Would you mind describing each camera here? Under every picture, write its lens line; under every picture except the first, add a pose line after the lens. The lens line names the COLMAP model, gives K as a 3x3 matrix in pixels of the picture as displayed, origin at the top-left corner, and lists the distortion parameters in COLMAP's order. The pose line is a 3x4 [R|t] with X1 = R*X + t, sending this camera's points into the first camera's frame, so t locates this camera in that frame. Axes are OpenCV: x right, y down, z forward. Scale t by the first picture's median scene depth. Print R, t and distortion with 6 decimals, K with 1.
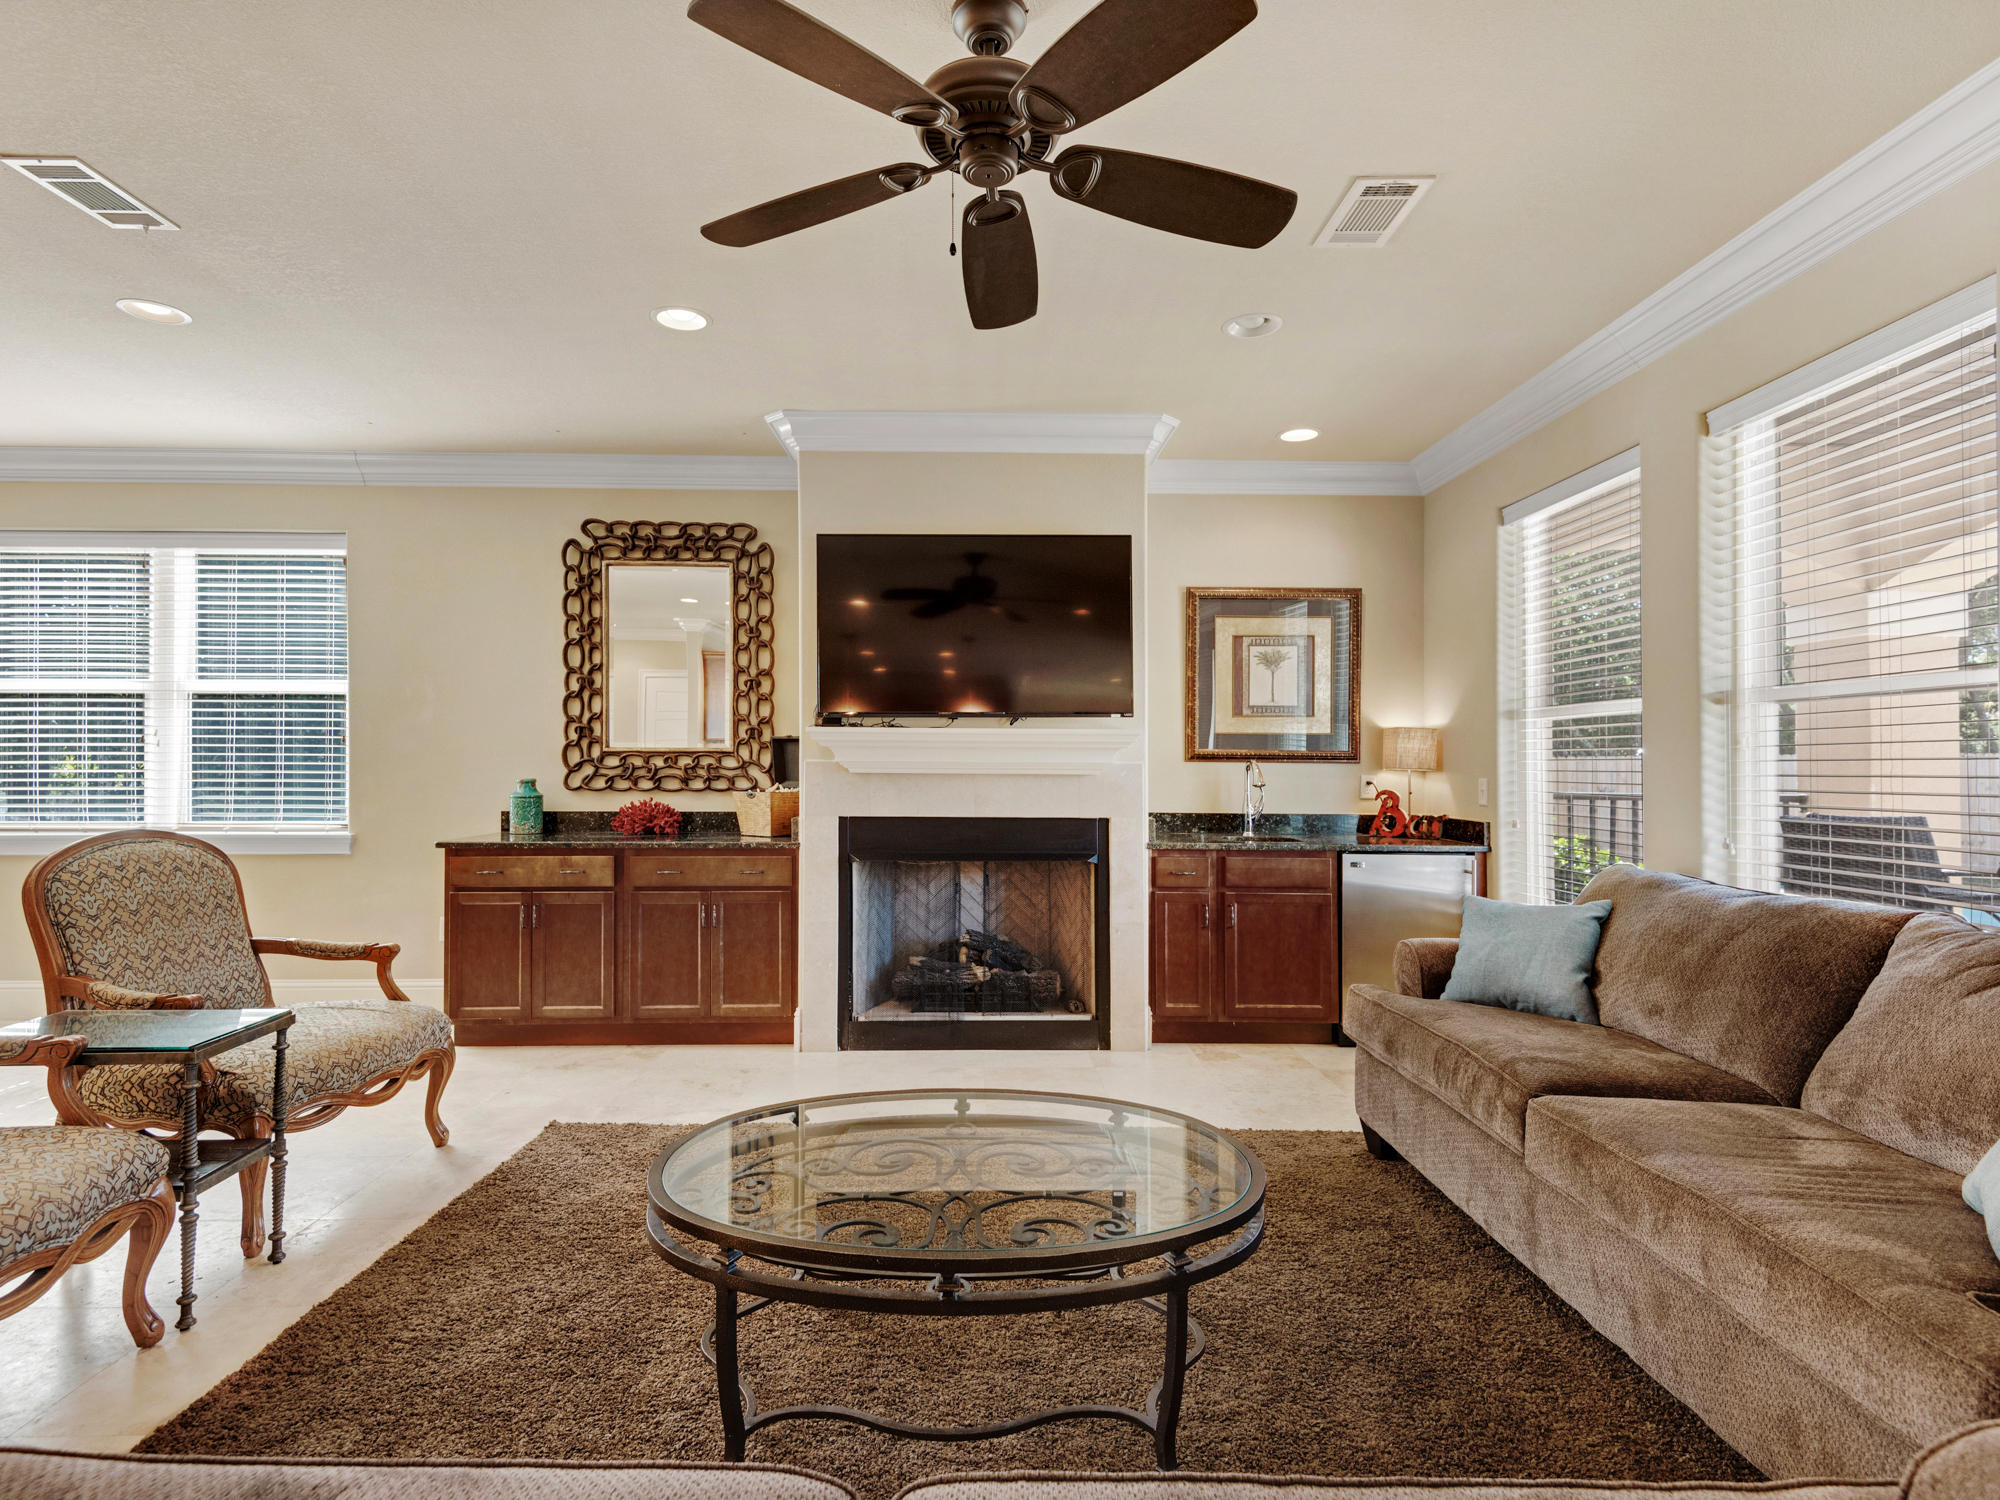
lens RADIAL K [[1049.0, 0, 1012.0], [0, 1049.0, 763.0], [0, 0, 1]] dist [0.045455, -0.034251]
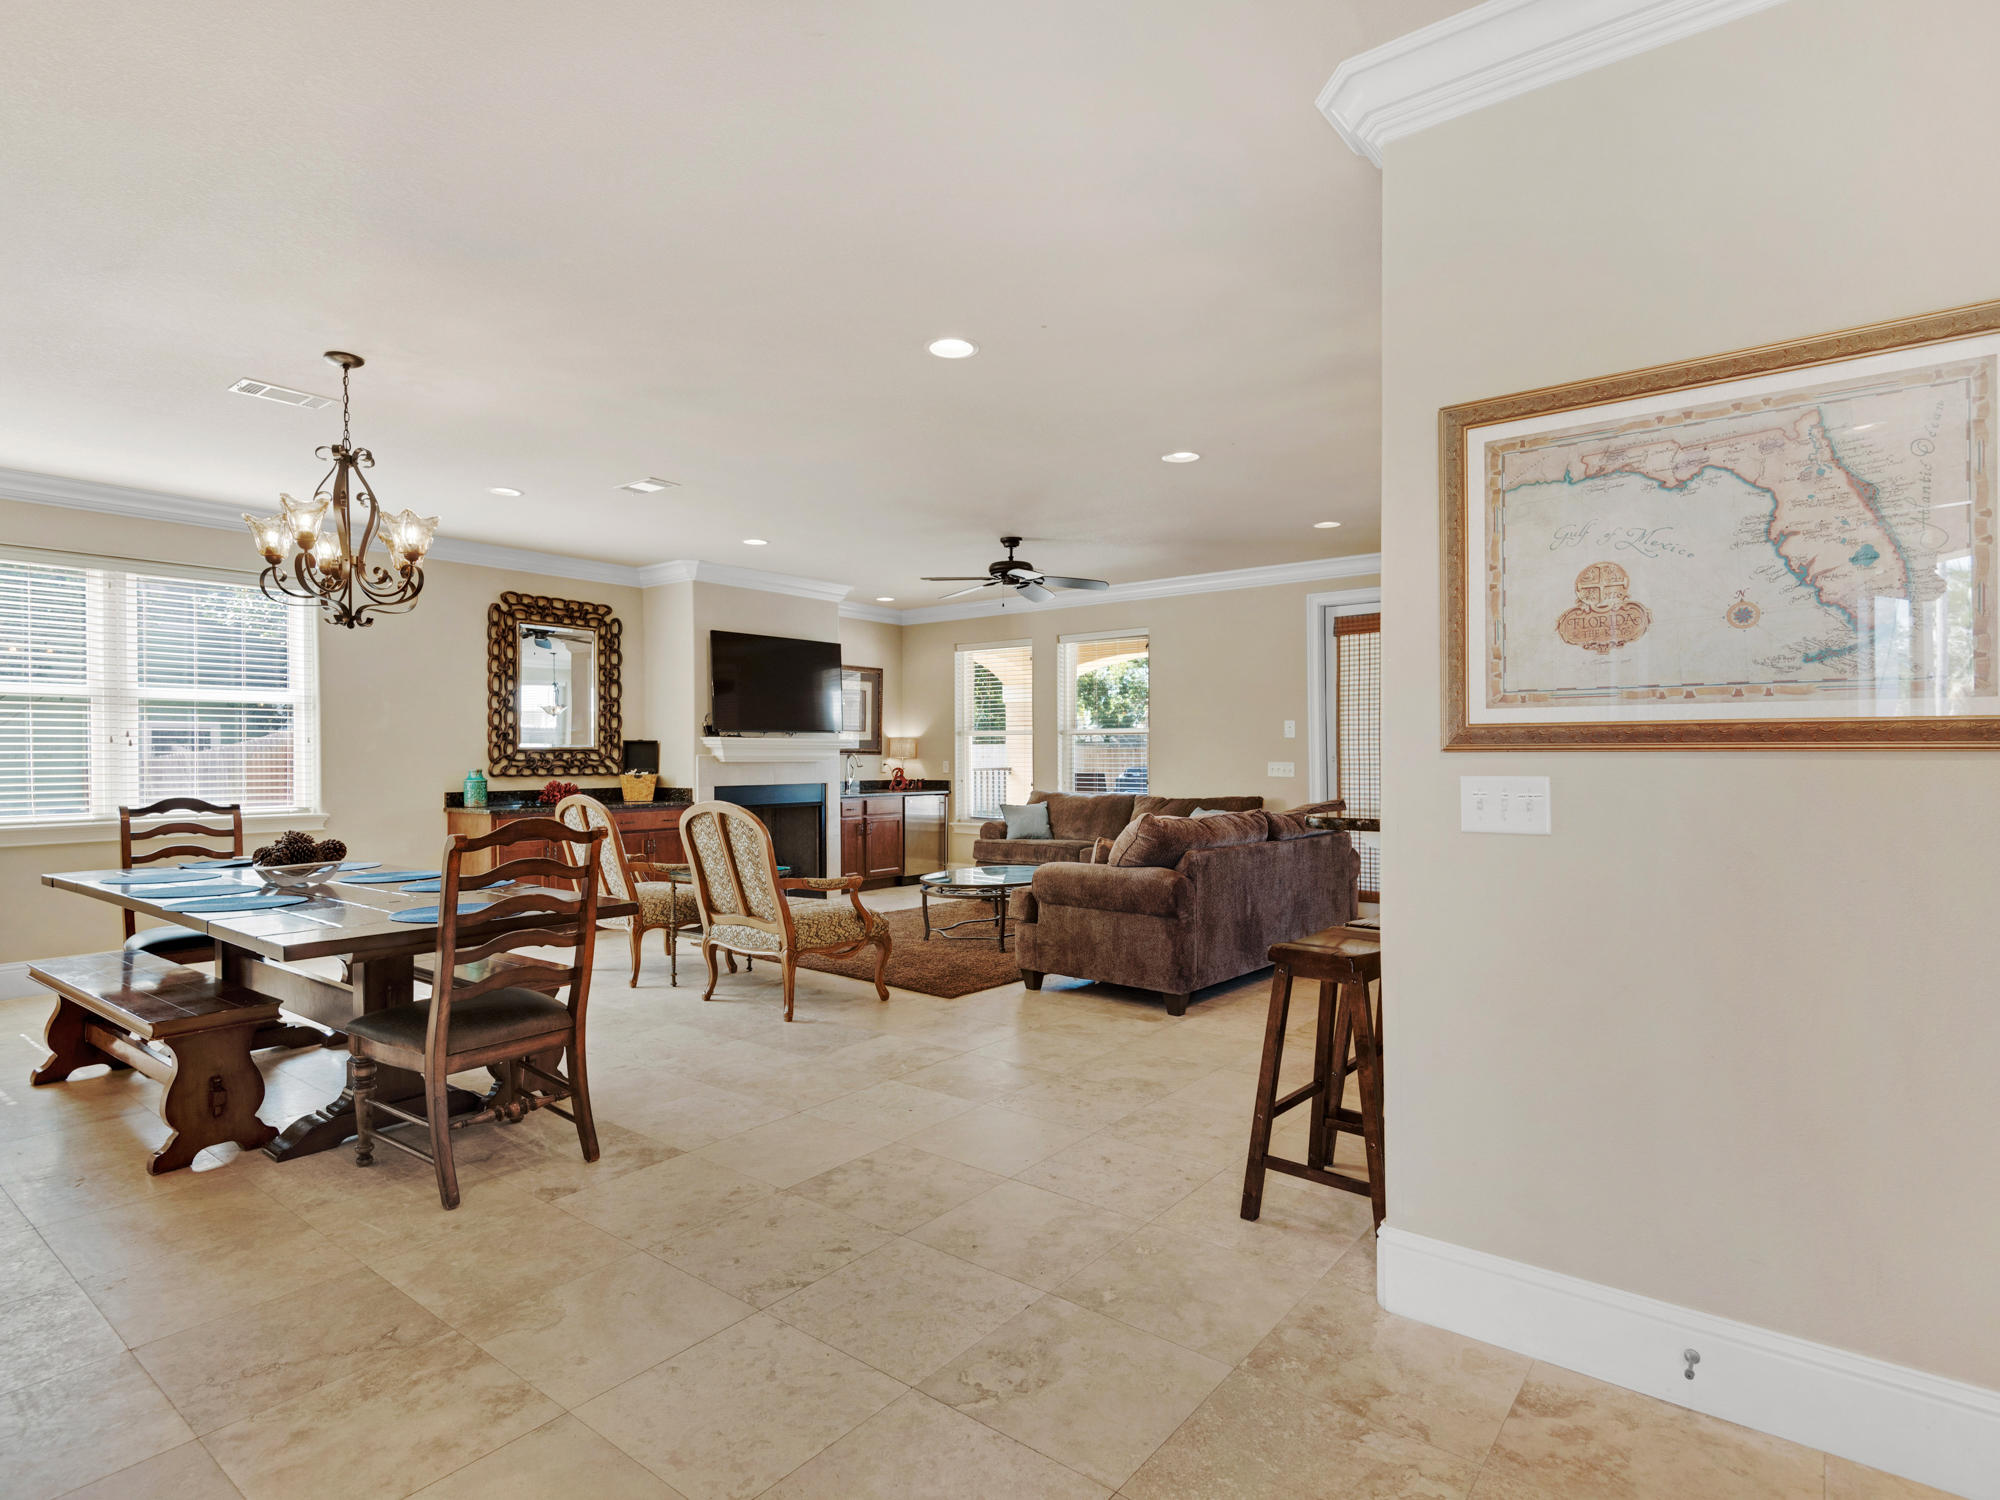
lens RADIAL K [[1049.0, 0, 1012.0], [0, 1049.0, 763.0], [0, 0, 1]] dist [0.045455, -0.034251]
pose [[0.620290, -0.012337, 0.784275, -1.112057], [0.006406, 0.999923, 0.010662, -0.003781], [-0.784346, -0.001590, 0.620321, -0.452509]]
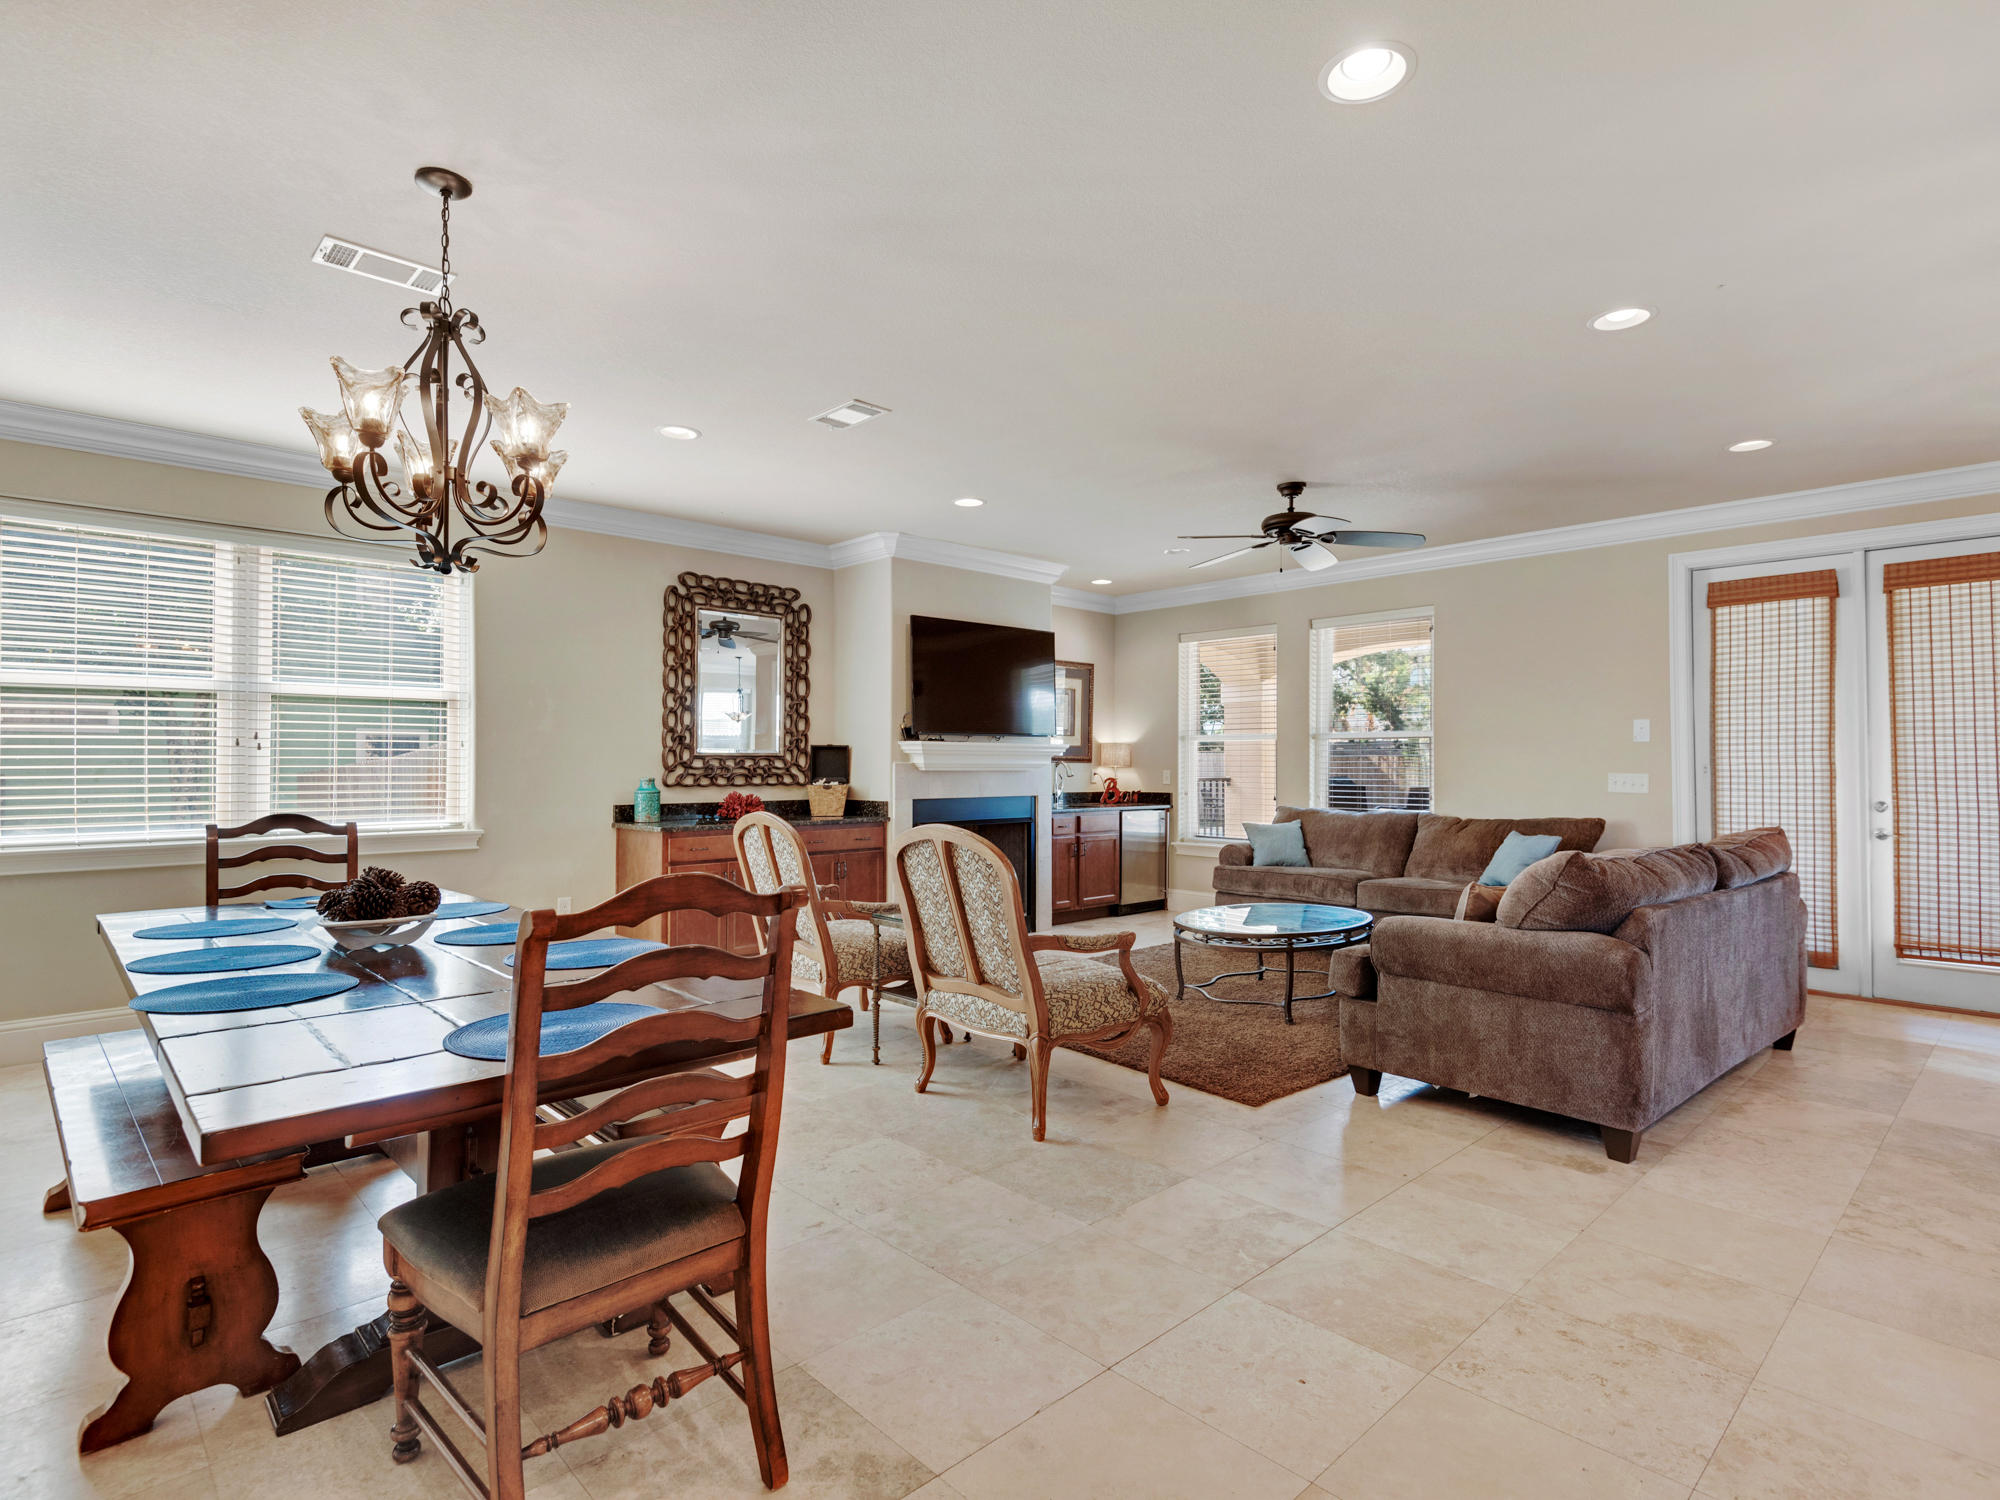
lens RADIAL K [[1021.3, 0, 1015.3], [0, 1021.3, 745.9], [0, 0, 1]] dist [0.041182, -0.030582]
pose [[0.728851, 0.007819, 0.684627, -0.945701], [0.003880, 0.999872, -0.015550, -0.001845], [-0.684661, 0.013990, 0.728727, -0.158562]]
